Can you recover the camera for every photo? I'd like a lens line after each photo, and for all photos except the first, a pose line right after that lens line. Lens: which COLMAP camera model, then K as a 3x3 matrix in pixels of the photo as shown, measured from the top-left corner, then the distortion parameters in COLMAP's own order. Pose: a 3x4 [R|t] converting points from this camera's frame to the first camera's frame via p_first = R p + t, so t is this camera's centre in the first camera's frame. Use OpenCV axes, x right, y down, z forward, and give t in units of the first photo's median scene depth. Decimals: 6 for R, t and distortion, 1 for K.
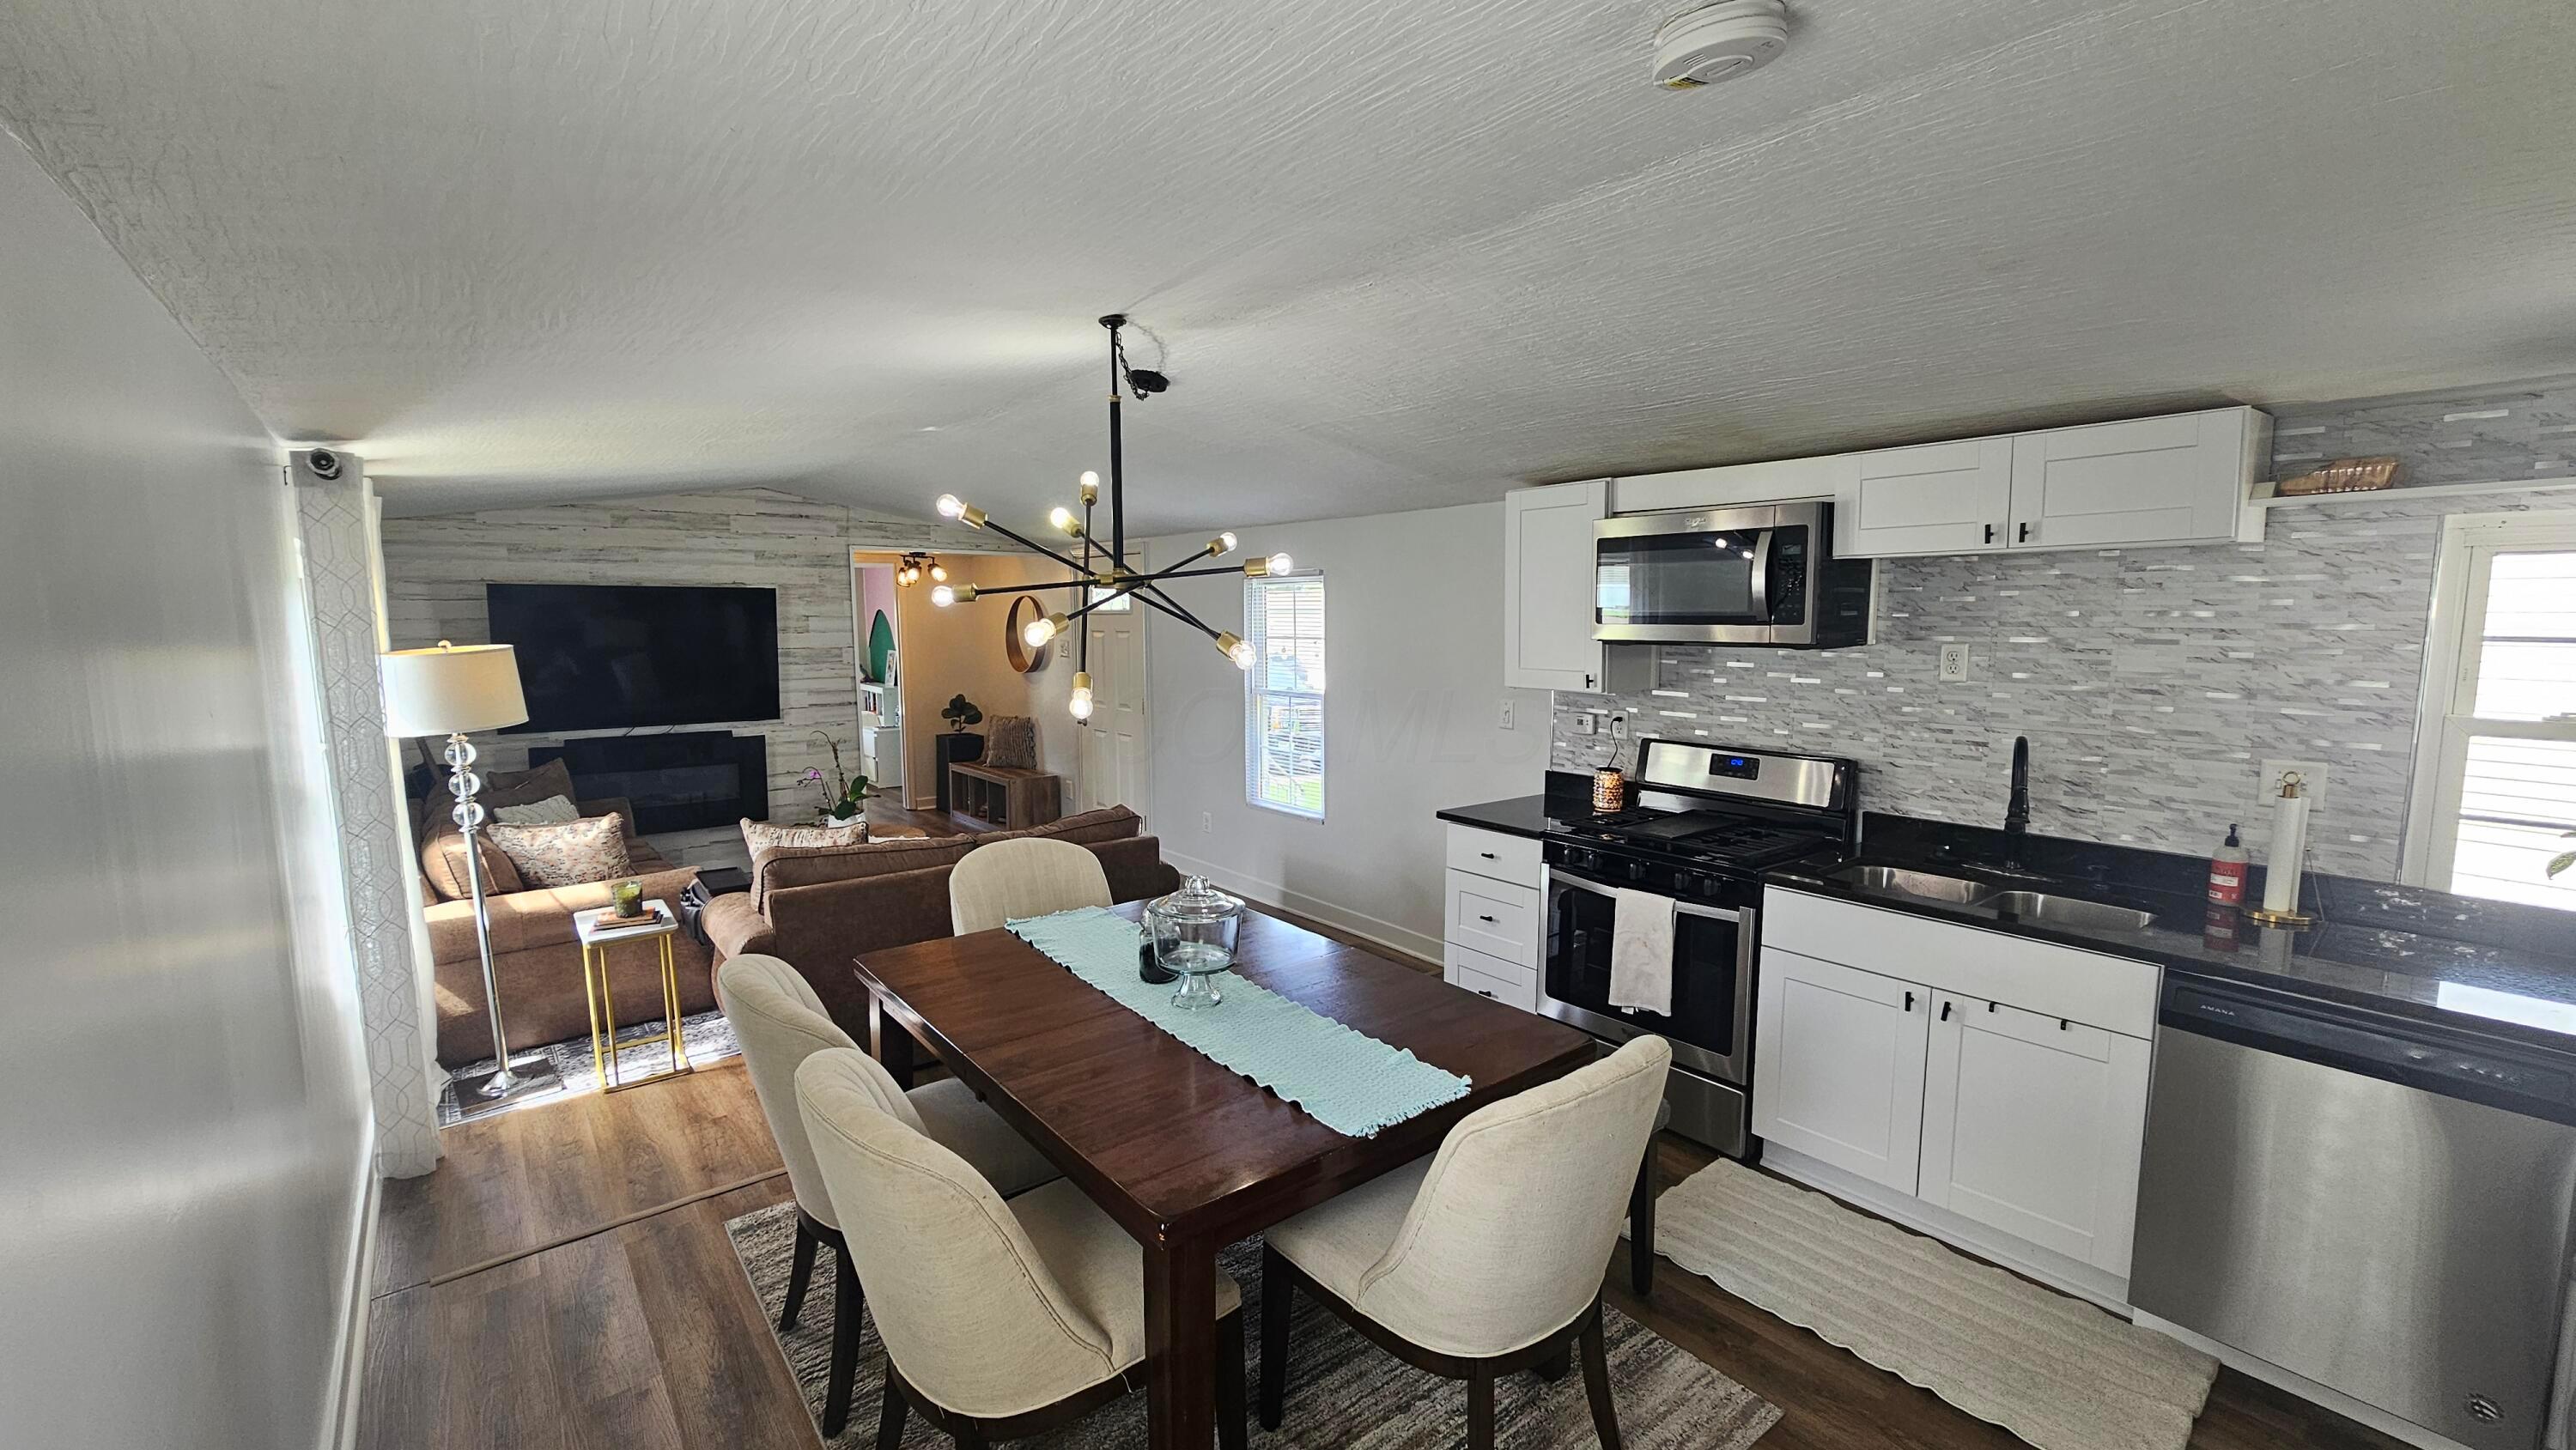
lens RADIAL K [[1050.0, 0, 1288.0], [0, 1050.0, 725.0], [0, 0, 1]] dist [-0.000918, -0.000385]
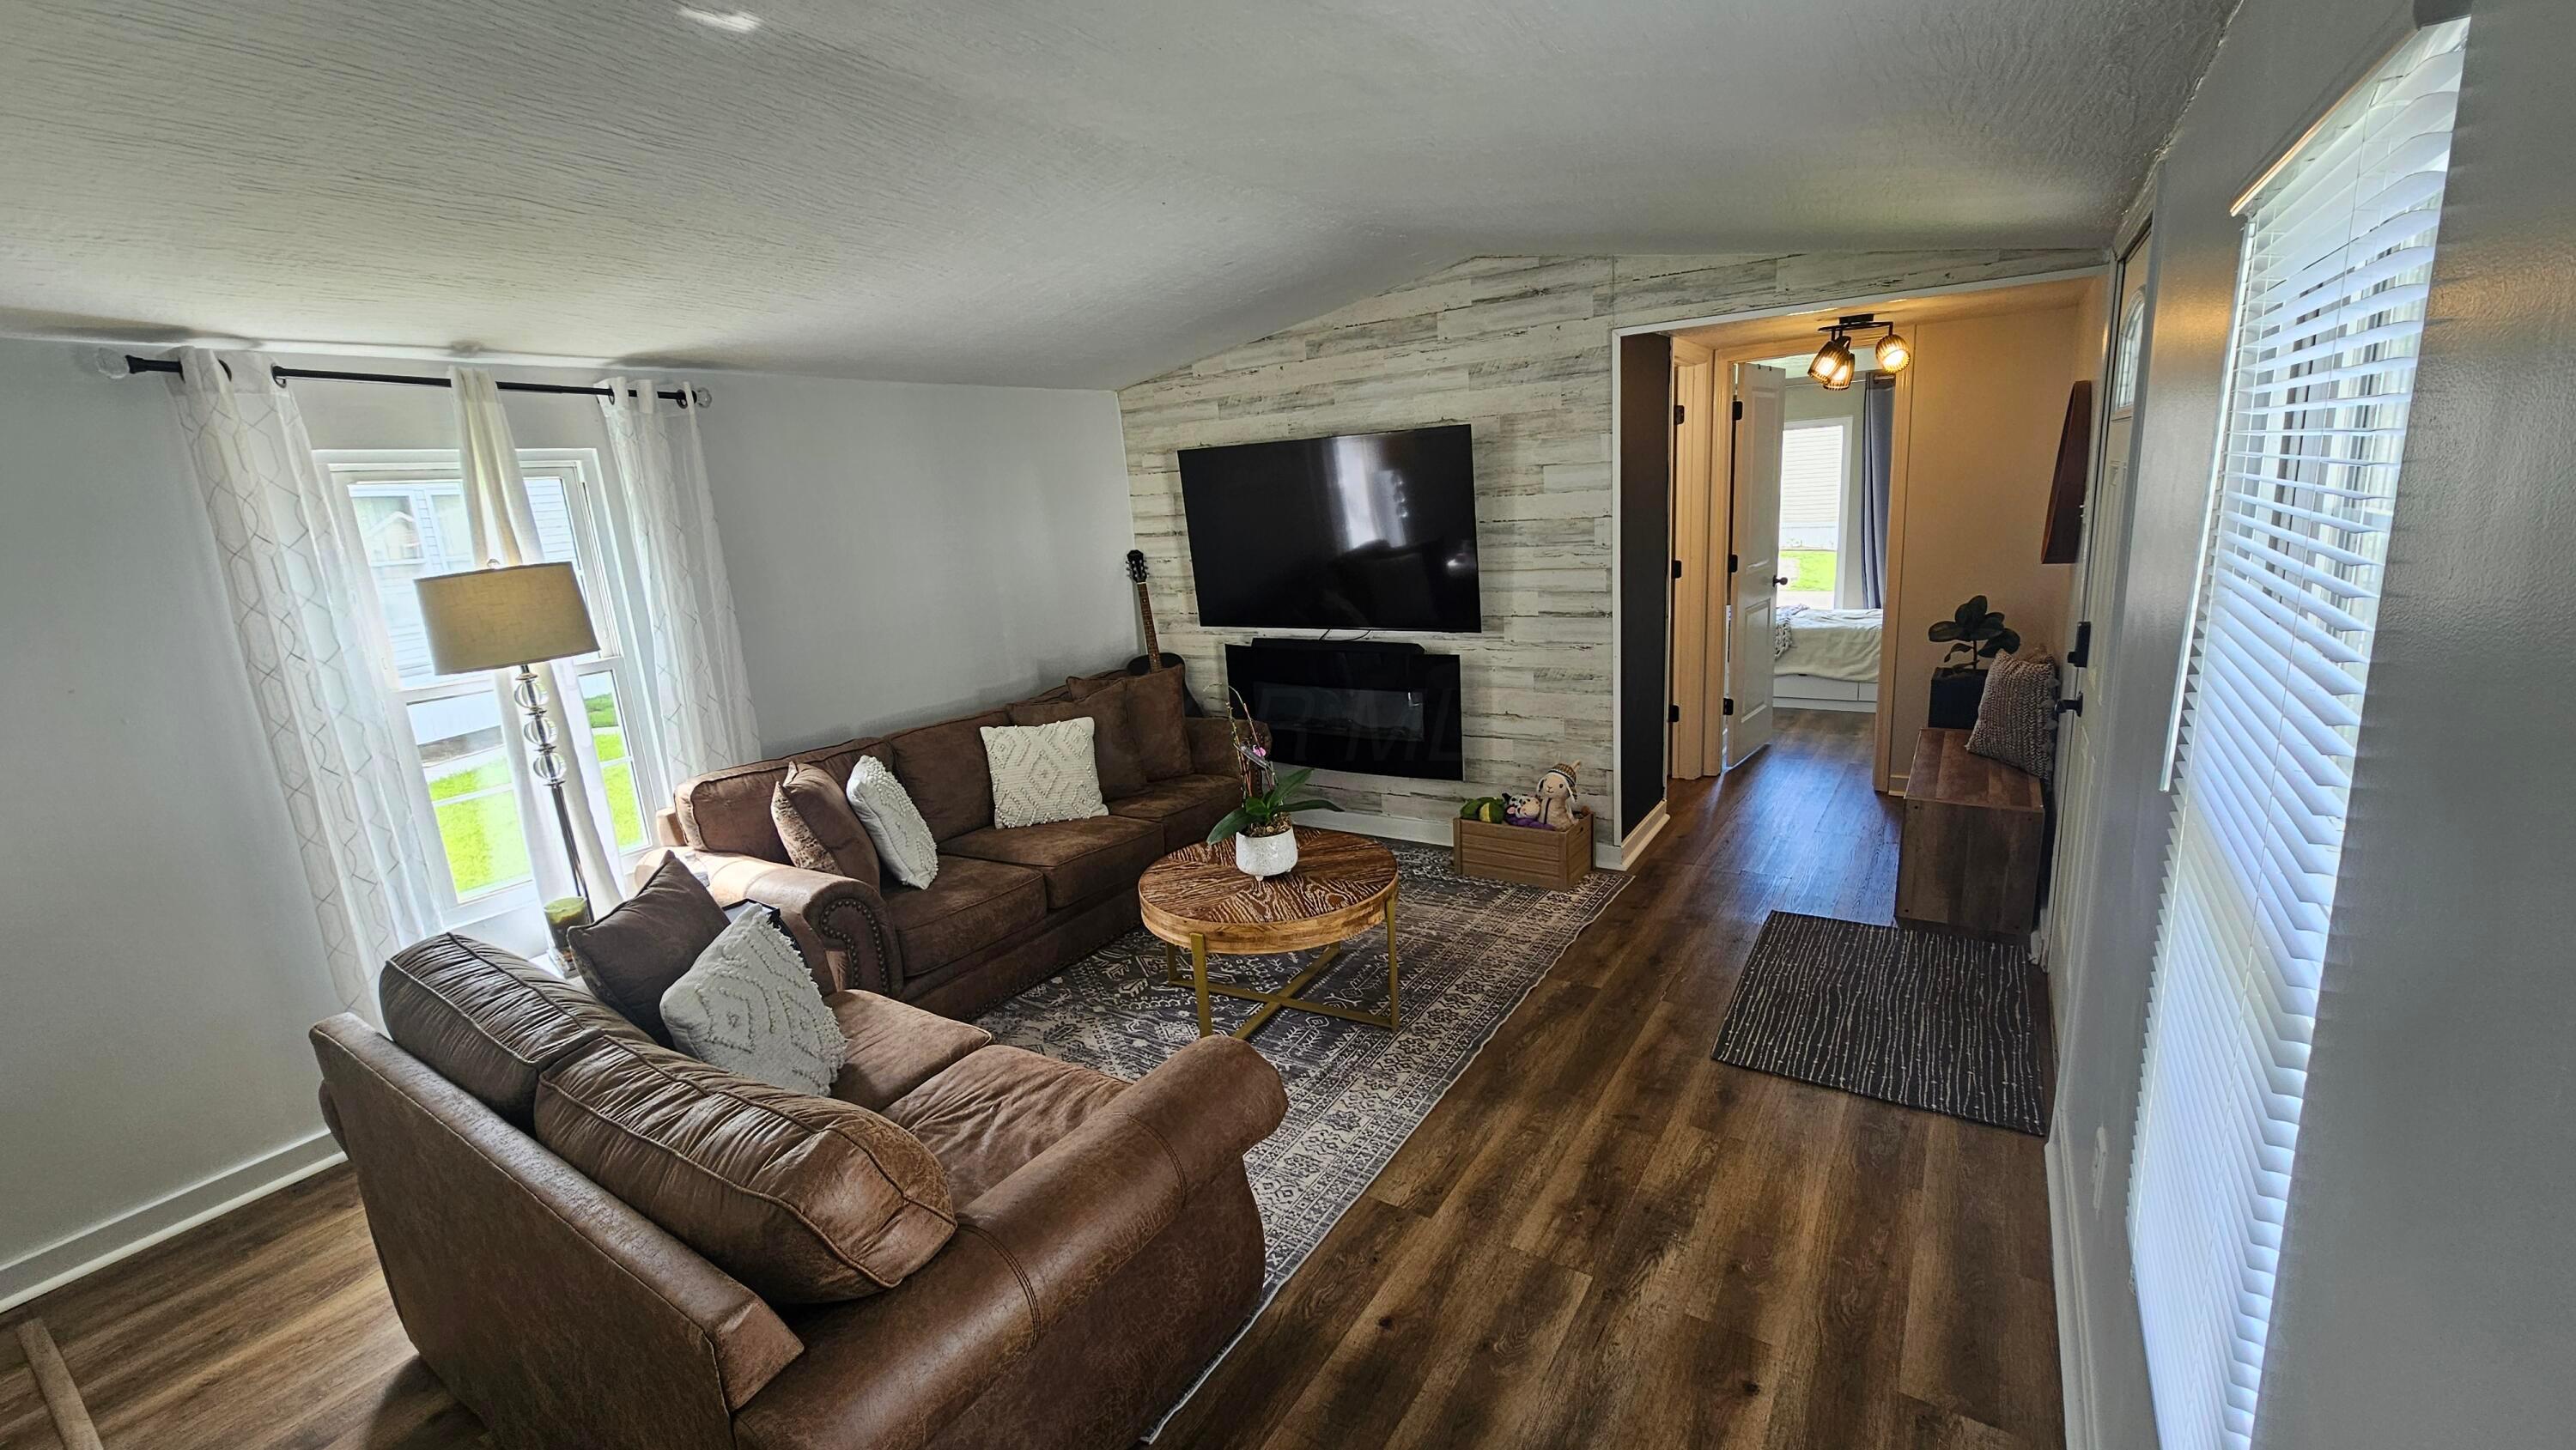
lens RADIAL K [[1050.0, 0, 1288.0], [0, 1050.0, 725.0], [0, 0, 1]] dist [-0.000918, -0.000385]
pose [[0.305468, 0.192711, -0.932498, 0.090466], [-0.036533, 0.980957, 0.190758, -0.068229], [0.951501, -0.024204, 0.306691, 0.683421]]
